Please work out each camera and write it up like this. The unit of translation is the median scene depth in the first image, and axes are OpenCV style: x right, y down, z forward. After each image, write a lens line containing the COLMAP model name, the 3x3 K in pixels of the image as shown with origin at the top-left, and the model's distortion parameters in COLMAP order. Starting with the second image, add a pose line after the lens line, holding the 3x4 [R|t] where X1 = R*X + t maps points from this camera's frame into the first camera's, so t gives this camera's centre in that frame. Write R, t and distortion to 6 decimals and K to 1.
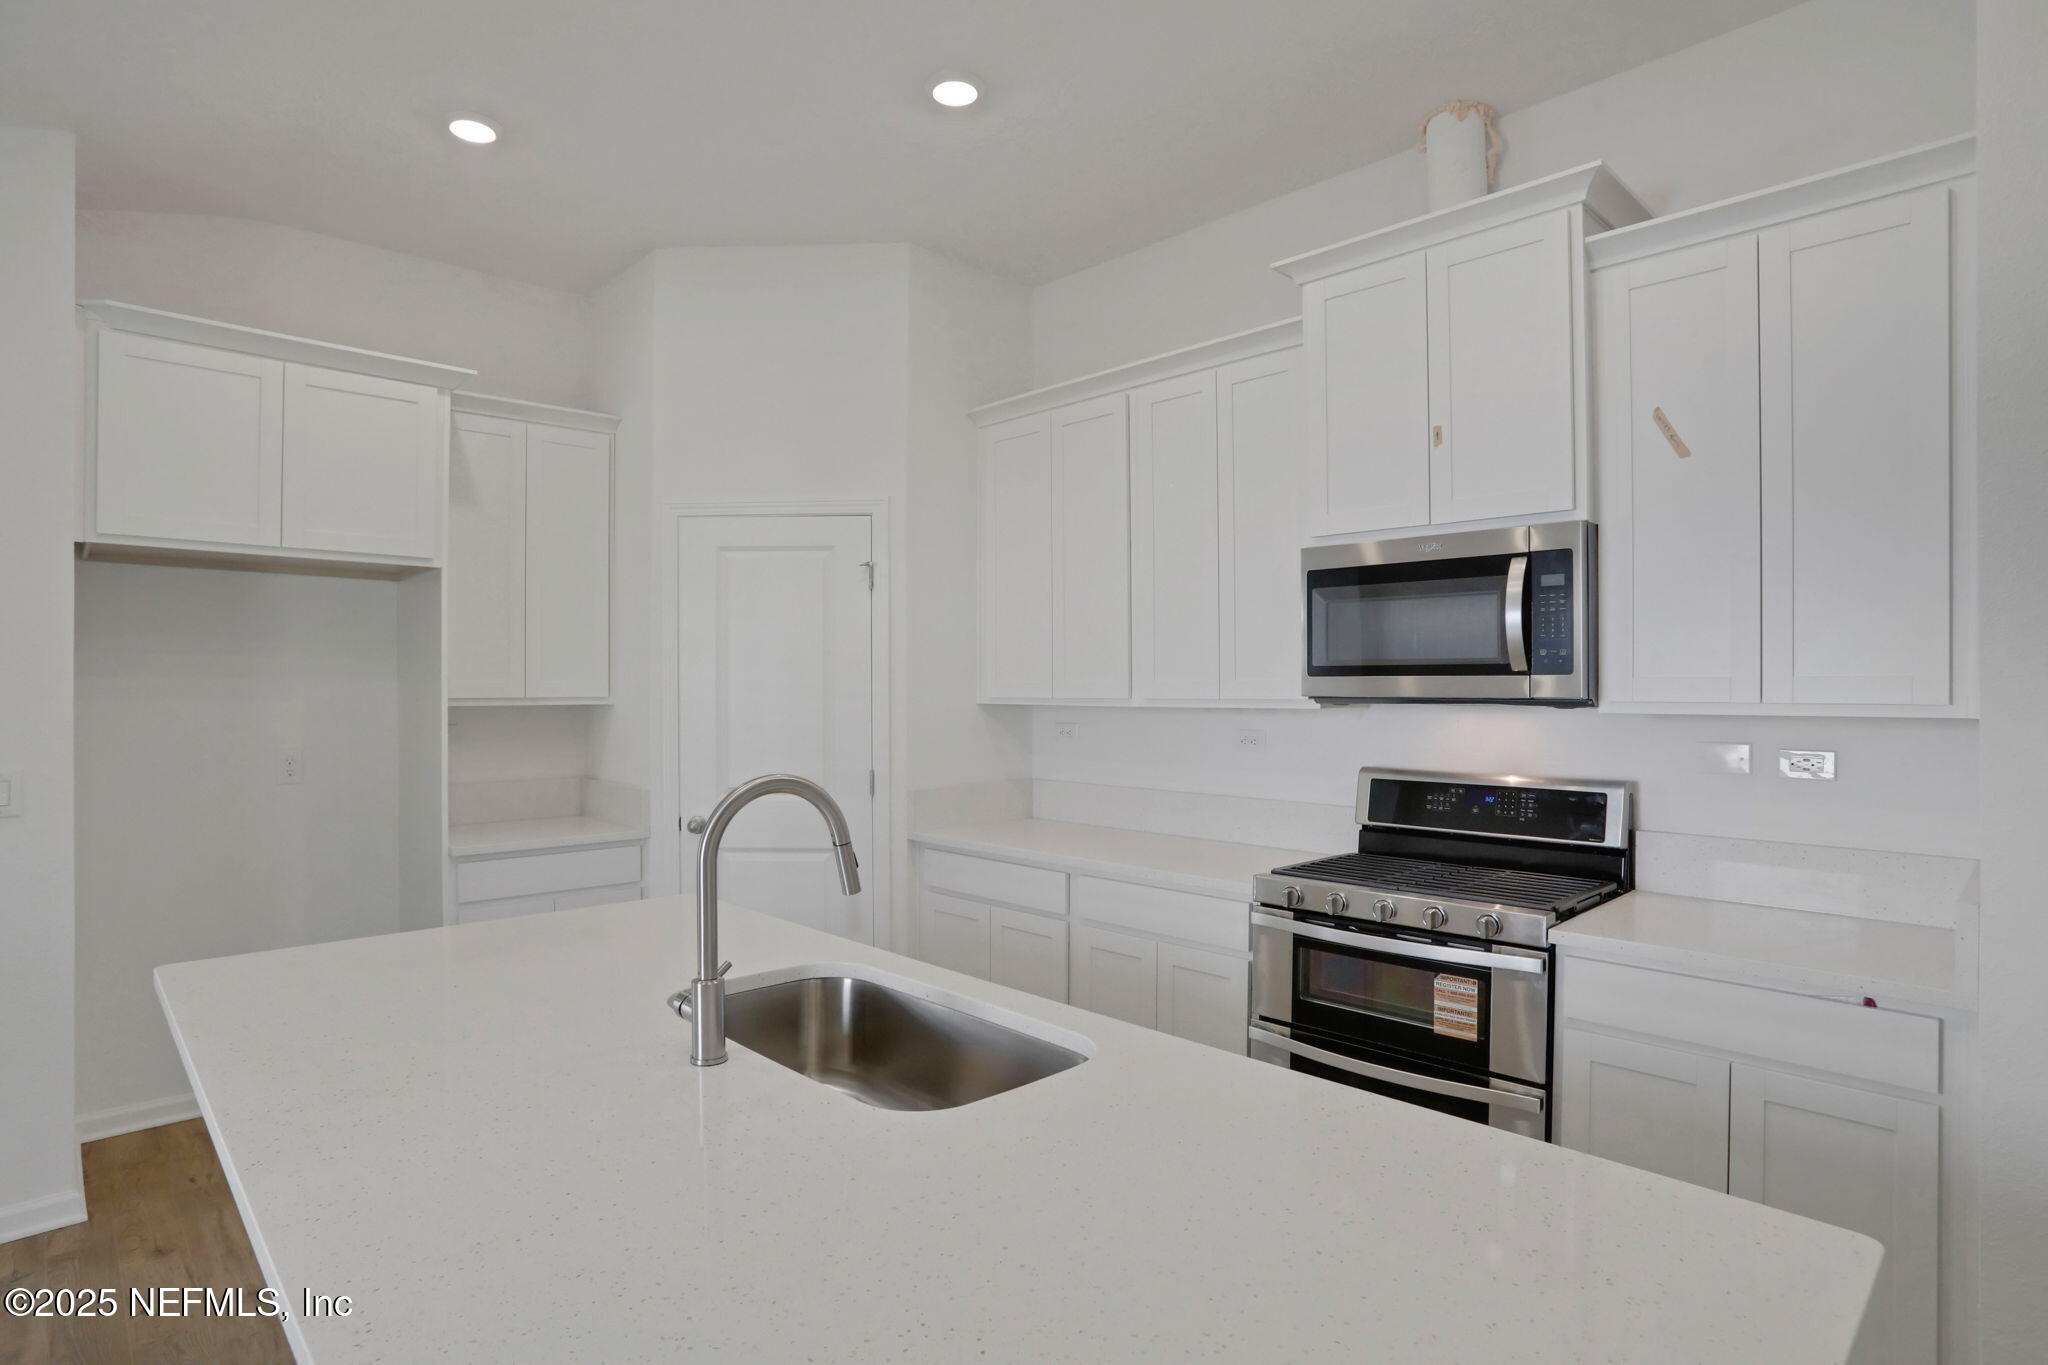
lens RADIAL K [[1071.3, 0, 1024.0], [0, 1071.3, 682.5], [0, 0, 1]] dist [-0.061770, 0.026494]
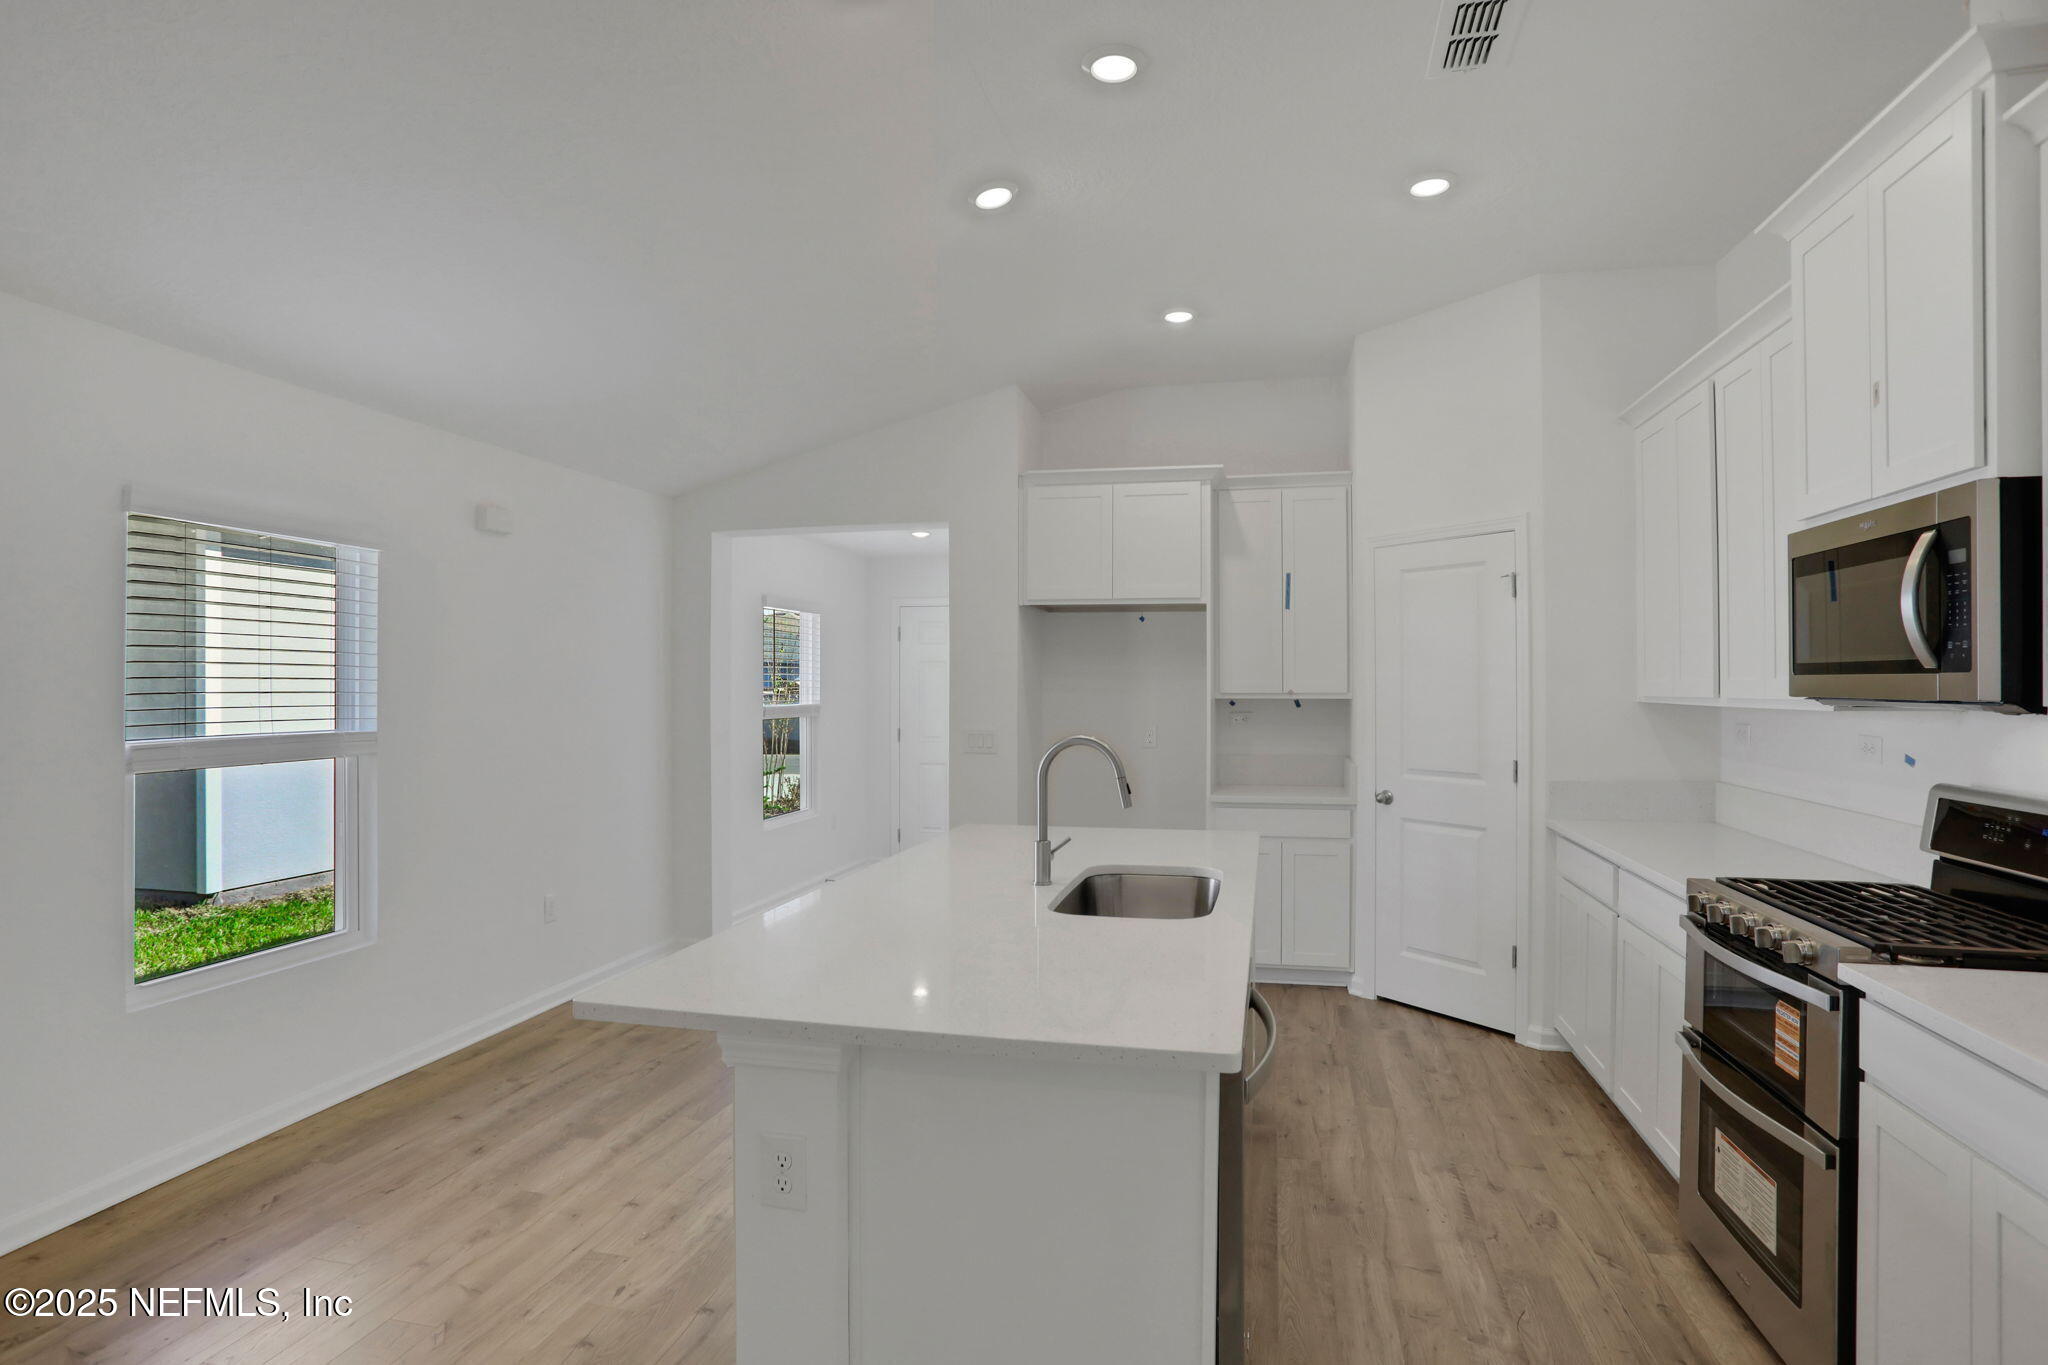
lens RADIAL K [[1071.3, 0, 1024.0], [0, 1071.3, 682.5], [0, 0, 1]] dist [-0.061770, 0.026494]
pose [[0.549339, 0.000448, -0.835599, 0.644832], [0.001805, 0.999997, 0.001723, -0.001793], [0.835597, -0.002455, 0.549337, -0.033681]]
